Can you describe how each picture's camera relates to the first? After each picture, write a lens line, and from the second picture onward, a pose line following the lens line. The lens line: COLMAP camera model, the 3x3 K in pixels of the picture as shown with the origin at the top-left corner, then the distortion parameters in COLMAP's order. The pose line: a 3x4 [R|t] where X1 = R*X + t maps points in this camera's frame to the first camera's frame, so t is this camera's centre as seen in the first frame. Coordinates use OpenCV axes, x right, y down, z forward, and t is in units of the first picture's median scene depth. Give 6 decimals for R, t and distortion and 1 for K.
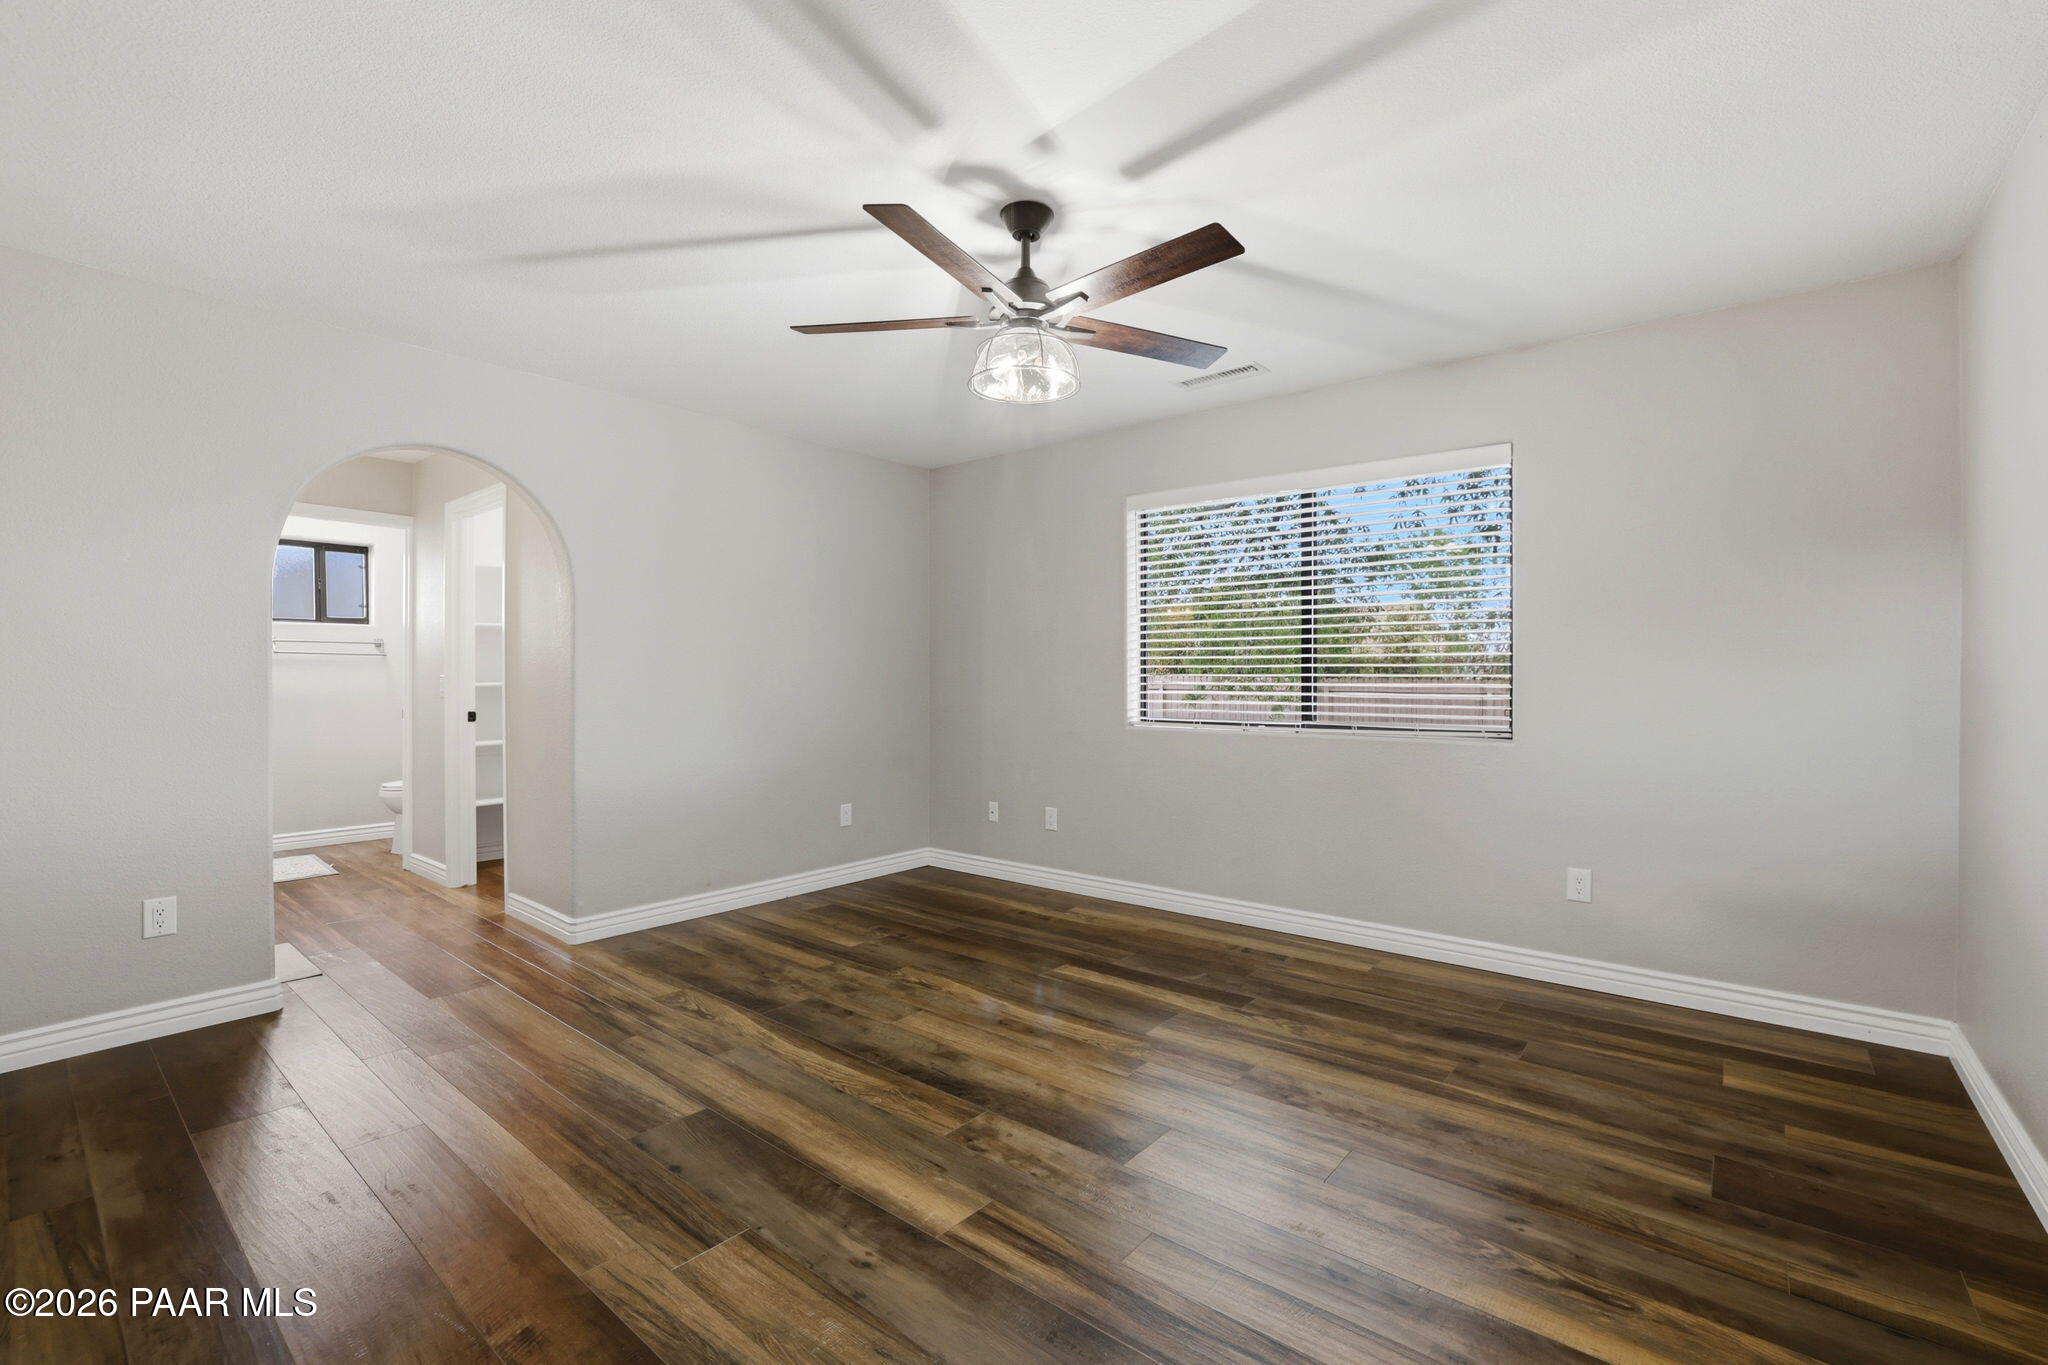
lens RADIAL K [[887.6, 0, 1029.6], [0, 887.6, 668.9], [0, 0, 1]] dist [-0.054474, 0.019604]
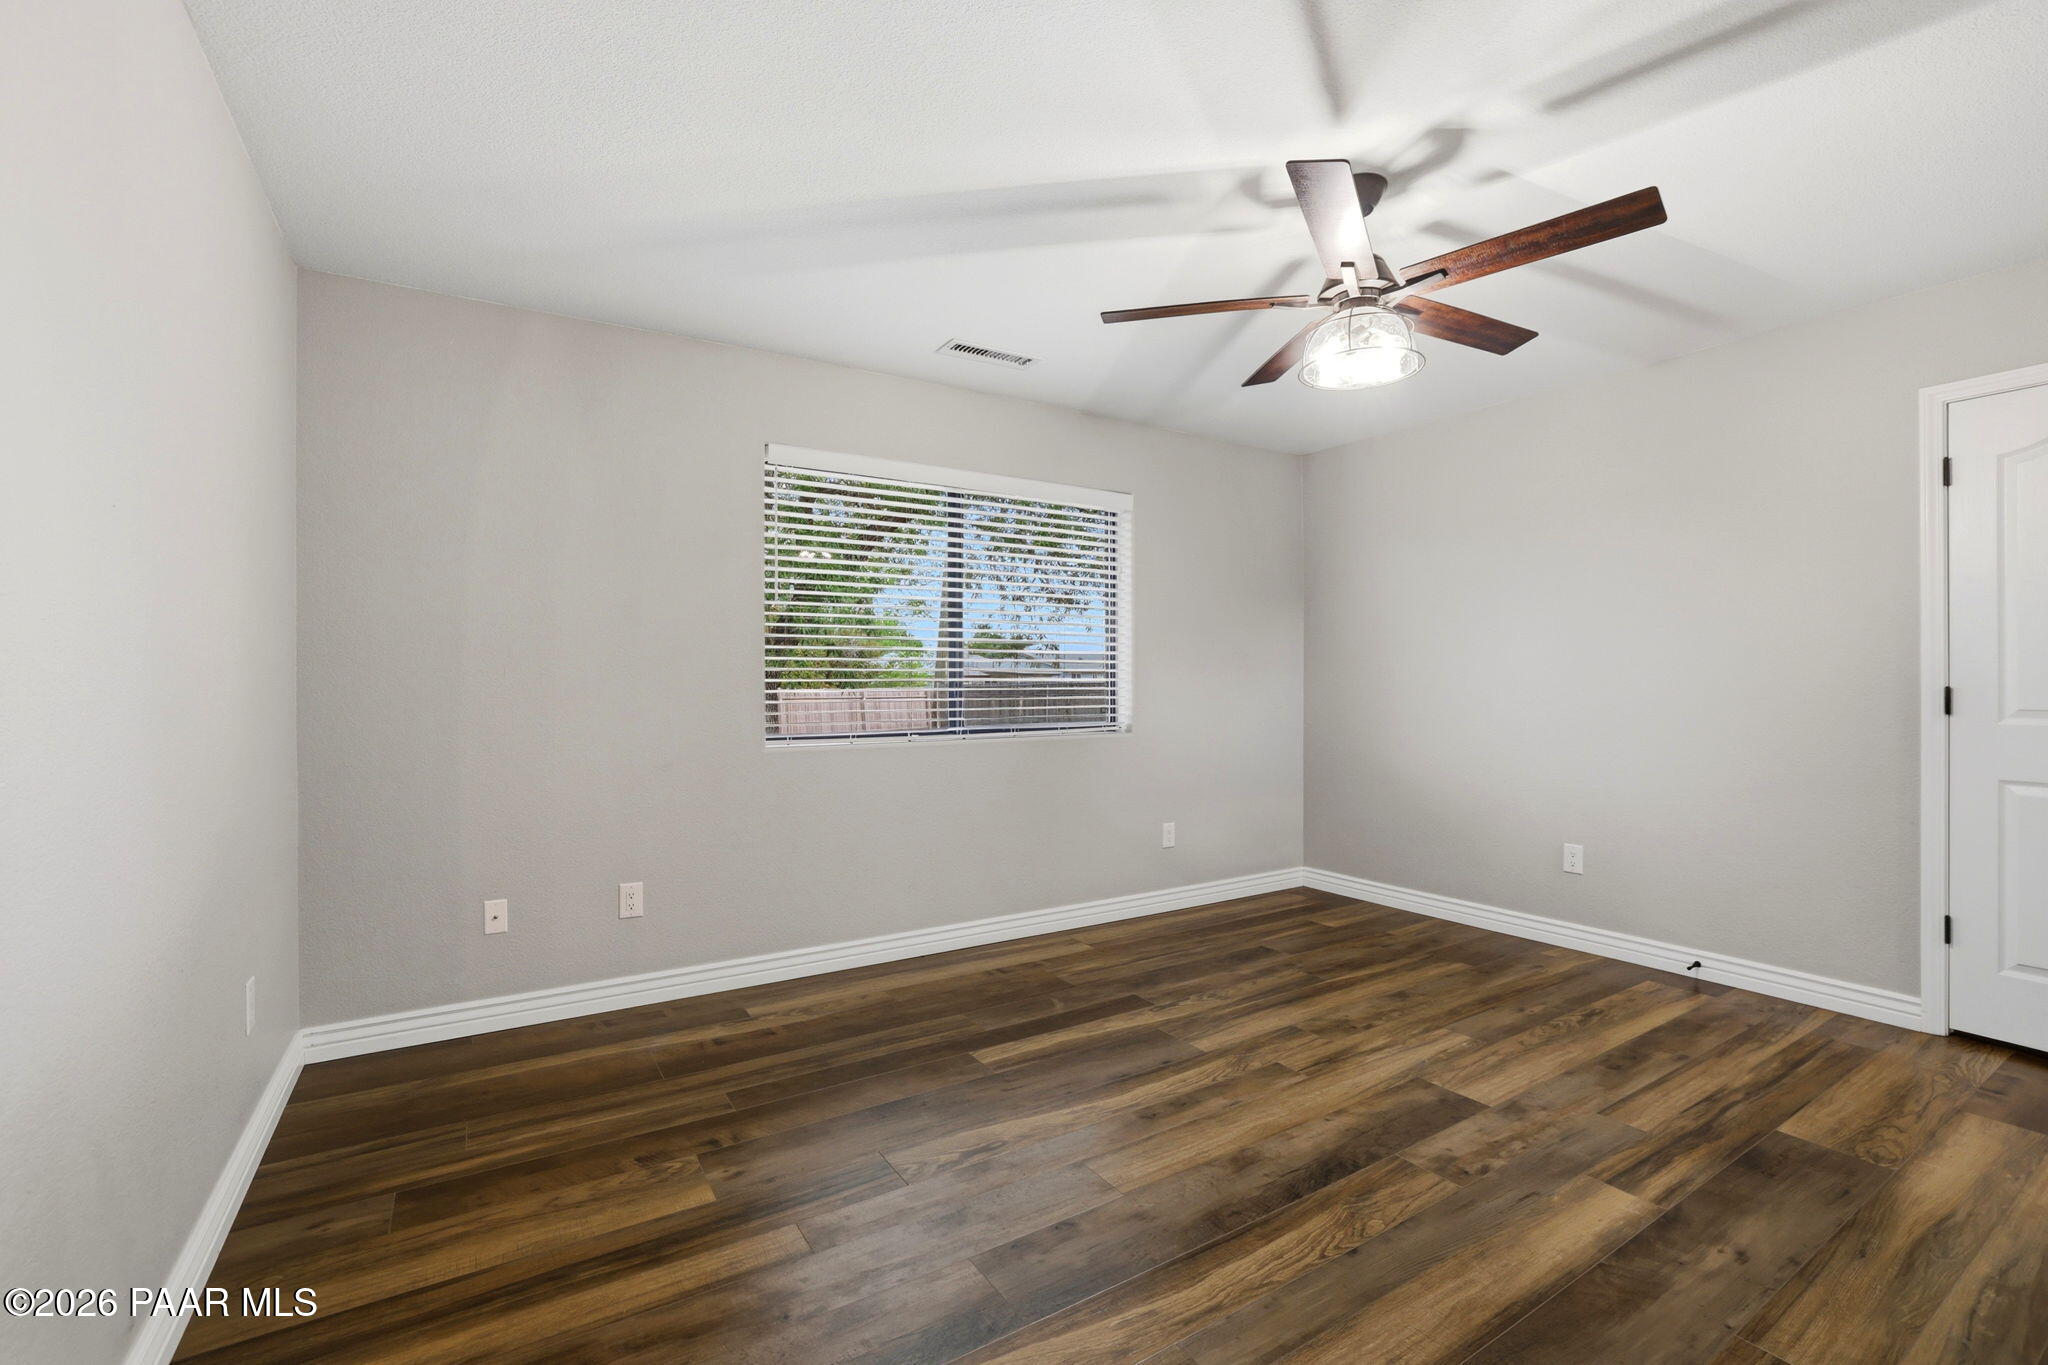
lens RADIAL K [[887.6, 0, 1029.6], [0, 887.6, 668.9], [0, 0, 1]] dist [-0.054474, 0.019604]
pose [[0.319124, 0.011240, 0.947646, -0.849316], [-0.002741, 0.999936, -0.010937, 0.008509], [-0.947709, 0.000892, 0.319135, 0.884046]]
